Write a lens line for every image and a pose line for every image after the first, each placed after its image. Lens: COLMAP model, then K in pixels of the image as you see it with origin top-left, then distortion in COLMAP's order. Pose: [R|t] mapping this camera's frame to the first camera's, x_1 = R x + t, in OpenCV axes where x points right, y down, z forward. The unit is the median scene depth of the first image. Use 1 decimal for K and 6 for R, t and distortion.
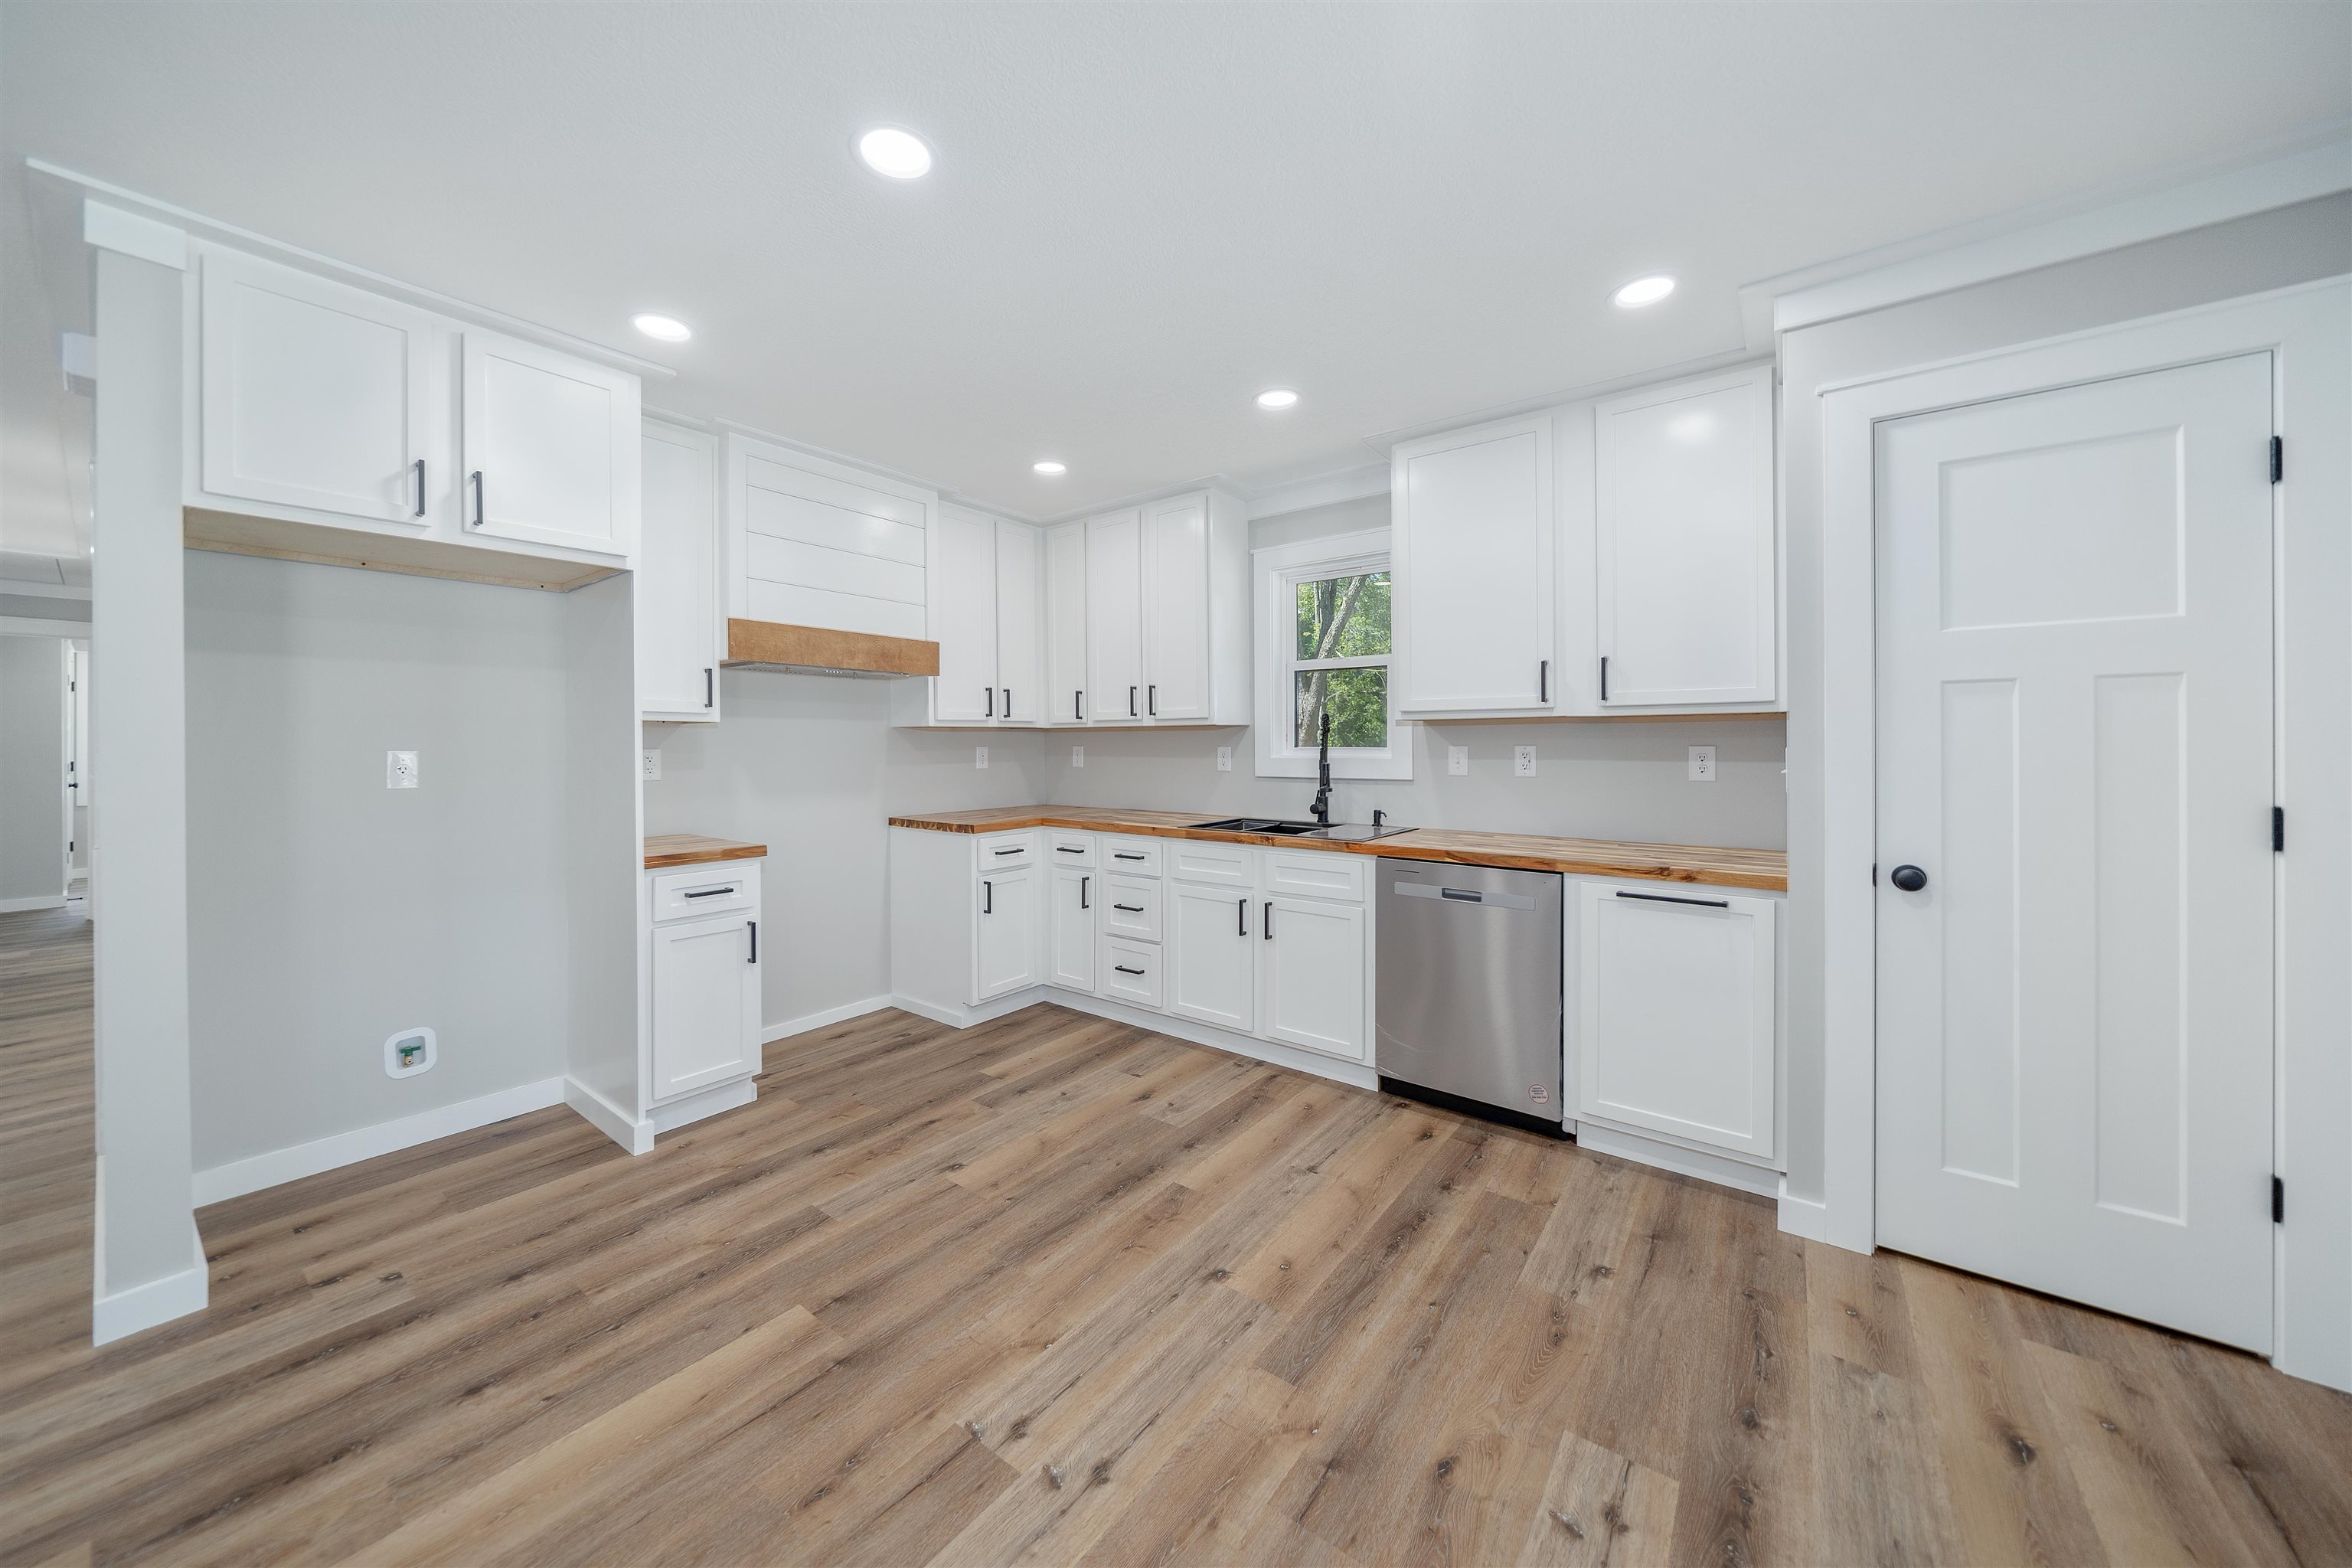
lens RADIAL K [[816.0, 0, 1148.3], [0, 816.0, 743.1], [0, 0, 1]] dist [-0.002474, 0.000203]
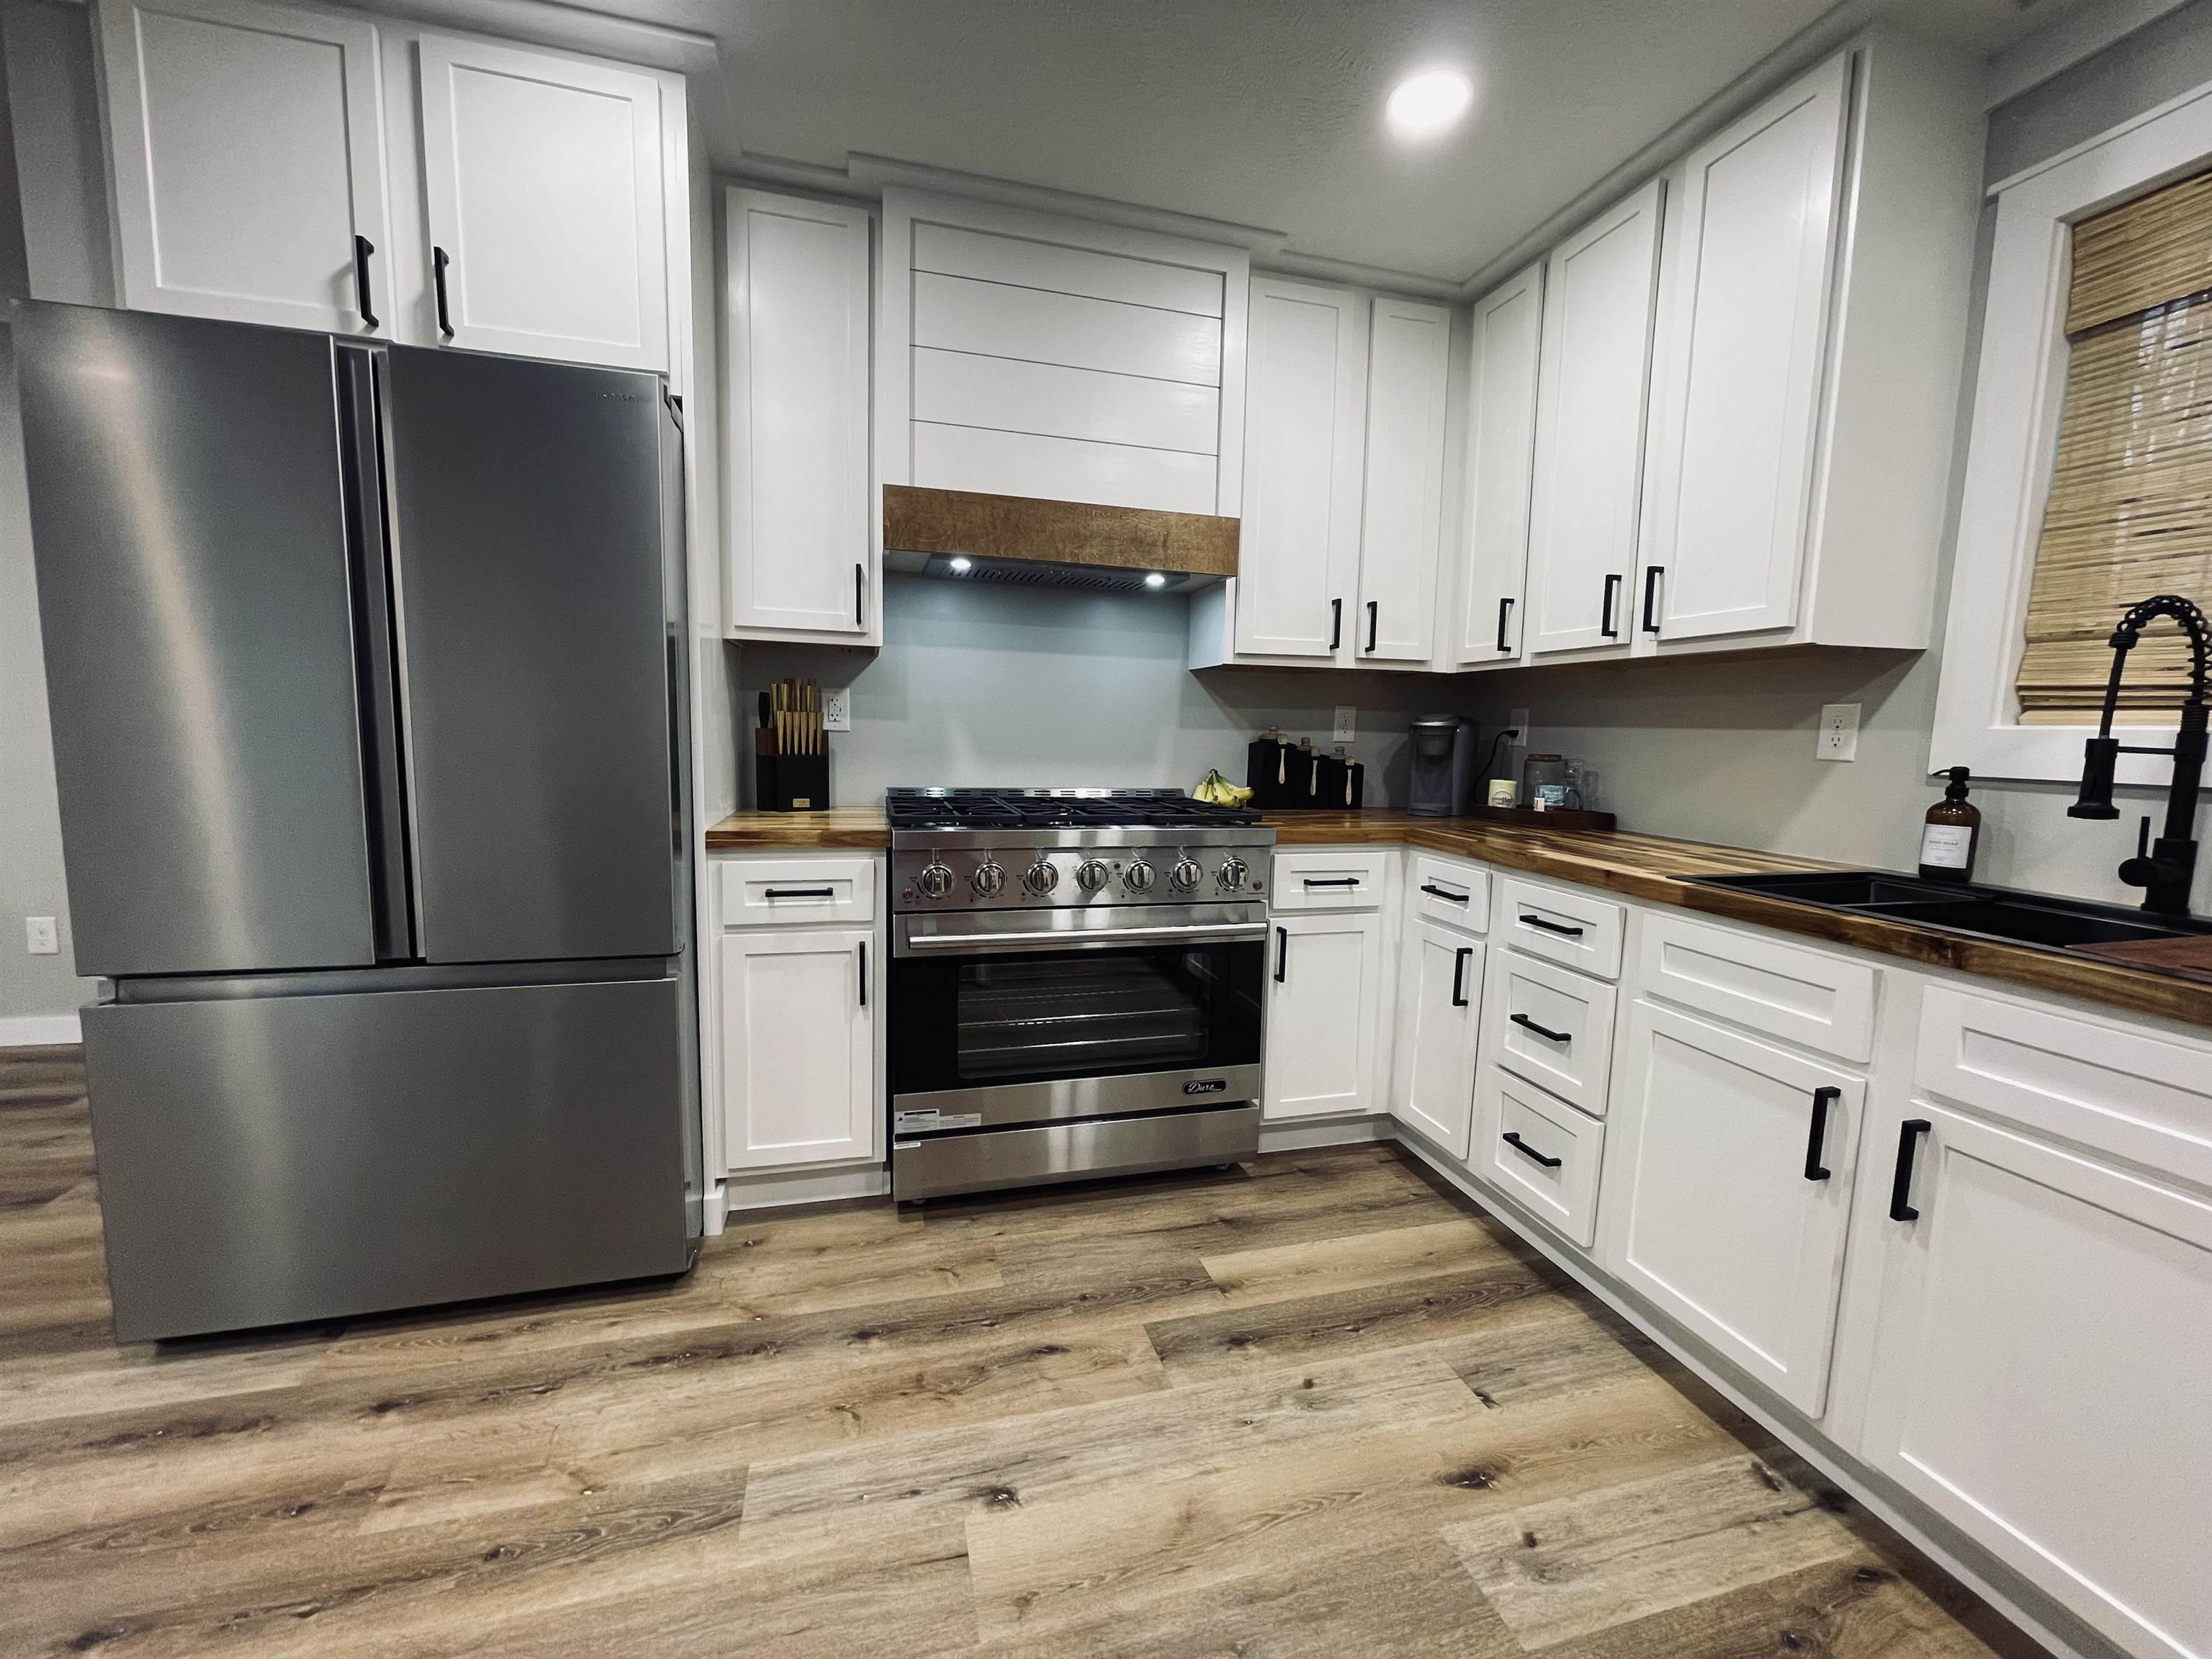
lens RADIAL K [[877.9, 0, 1119.8], [0, 877.9, 829.5], [0, 0, 1]] dist [-0.001087, -0.000229]
pose [[0.804163, 0.090918, -0.587414, 0.079798], [-0.027660, 0.992886, 0.115810, 0.034415], [0.593765, -0.076883, 0.800957, 0.491934]]
